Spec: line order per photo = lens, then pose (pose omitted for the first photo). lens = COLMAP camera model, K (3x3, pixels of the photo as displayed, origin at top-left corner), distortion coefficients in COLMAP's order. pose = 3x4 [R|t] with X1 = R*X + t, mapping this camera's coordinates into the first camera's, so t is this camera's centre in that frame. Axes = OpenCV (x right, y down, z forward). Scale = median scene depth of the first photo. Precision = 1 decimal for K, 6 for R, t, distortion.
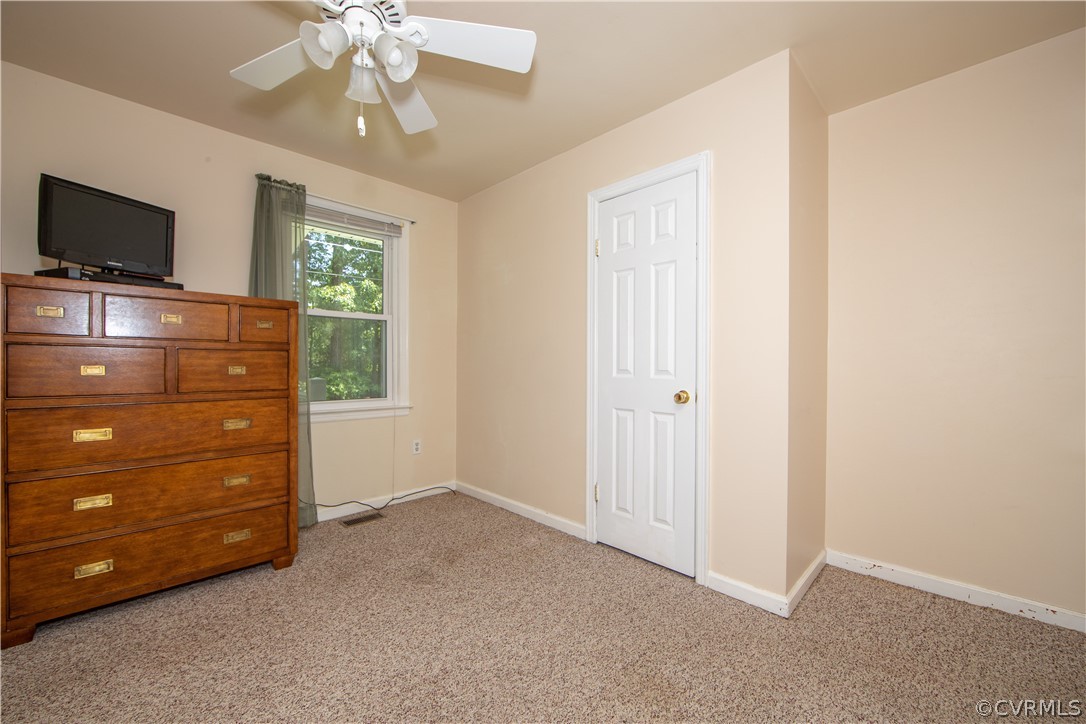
lens RADIAL K [[429.4, 0, 540.5], [0, 429.4, 367.4], [0, 0, 1]] dist [-0.009664, 0.000373]
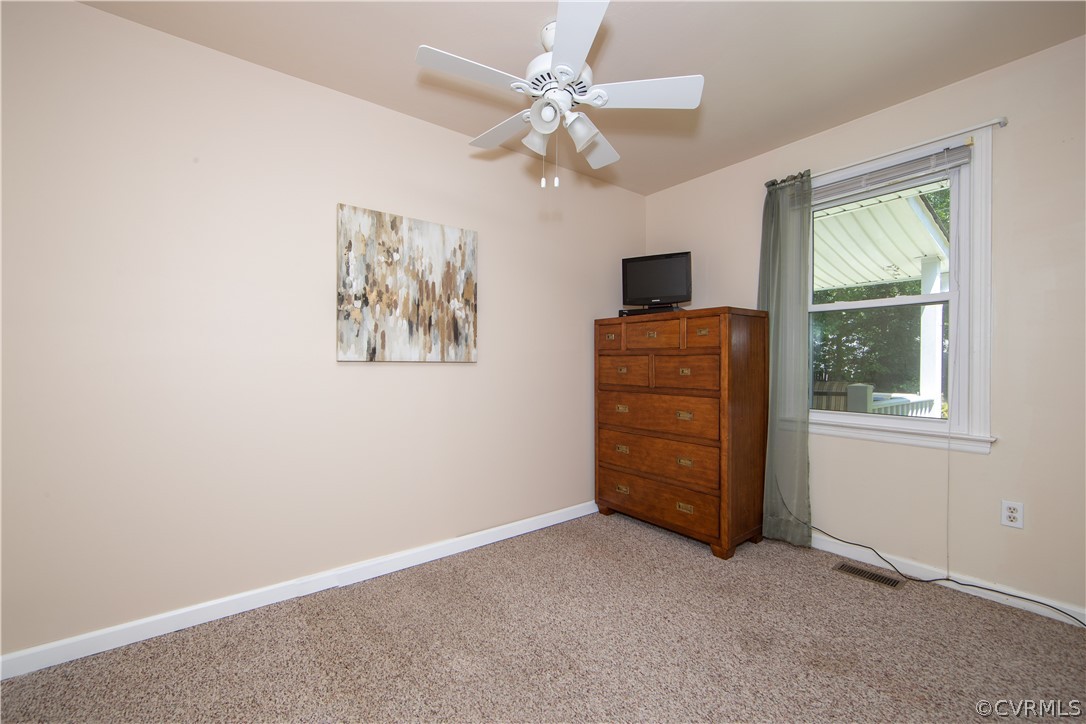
lens RADIAL K [[444.6, 0, 542.3], [0, 444.6, 366.8], [0, 0, 1]] dist [-0.011026, 0.000063]
pose [[-0.123893, 0.002457, -0.992293, 0.577001], [-0.011377, 0.999928, 0.003896, -0.007123], [0.992230, 0.011773, -0.123856, 0.723729]]
